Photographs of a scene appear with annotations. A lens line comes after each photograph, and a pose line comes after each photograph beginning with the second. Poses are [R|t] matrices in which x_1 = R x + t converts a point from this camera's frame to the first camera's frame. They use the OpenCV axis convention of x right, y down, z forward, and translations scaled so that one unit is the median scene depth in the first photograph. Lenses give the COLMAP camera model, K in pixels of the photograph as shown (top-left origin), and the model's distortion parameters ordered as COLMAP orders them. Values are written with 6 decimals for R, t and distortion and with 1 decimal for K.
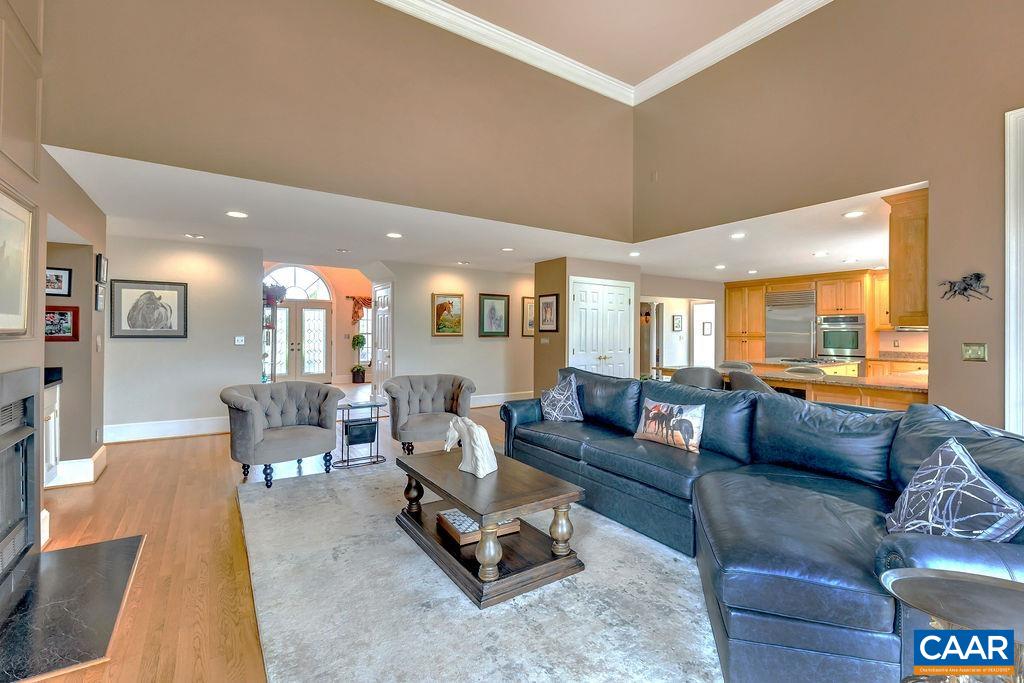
lens RADIAL K [[472.9, 0, 517.2], [0, 472.9, 330.1], [0, 0, 1]] dist [-0.002246, -0.000378]
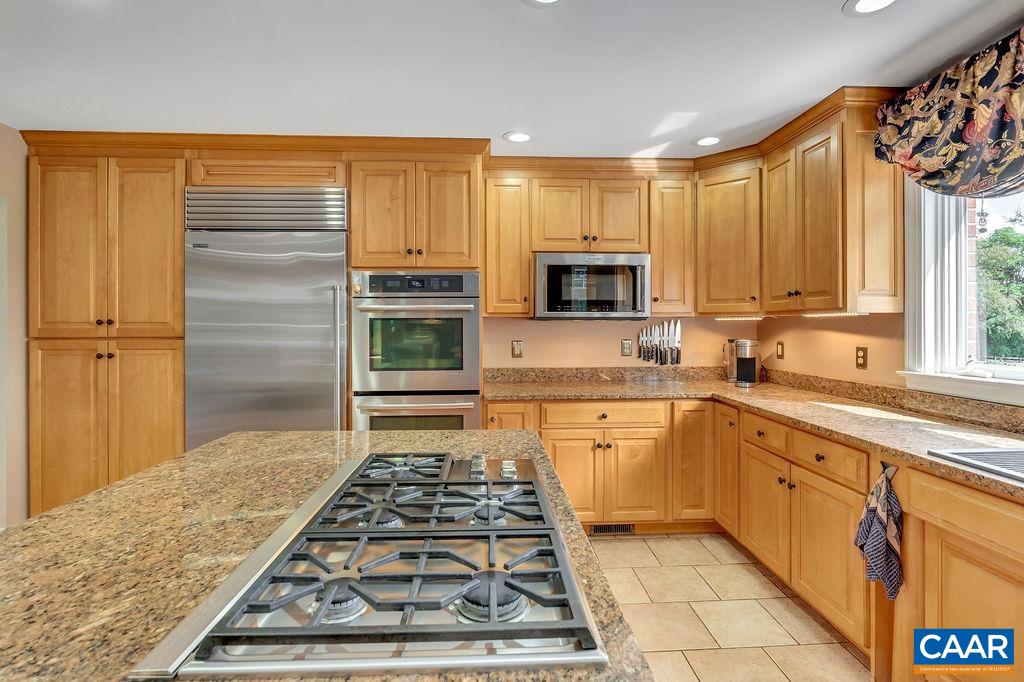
lens RADIAL K [[486.9, 0, 509.2], [0, 486.9, 325.4], [0, 0, 1]] dist [-0.005851, 0.000350]
pose [[0.533719, -0.003345, 0.845655, 0.435792], [-0.001390, 0.999987, 0.004833, 0.005840], [-0.845661, -0.003755, 0.533708, 0.772860]]
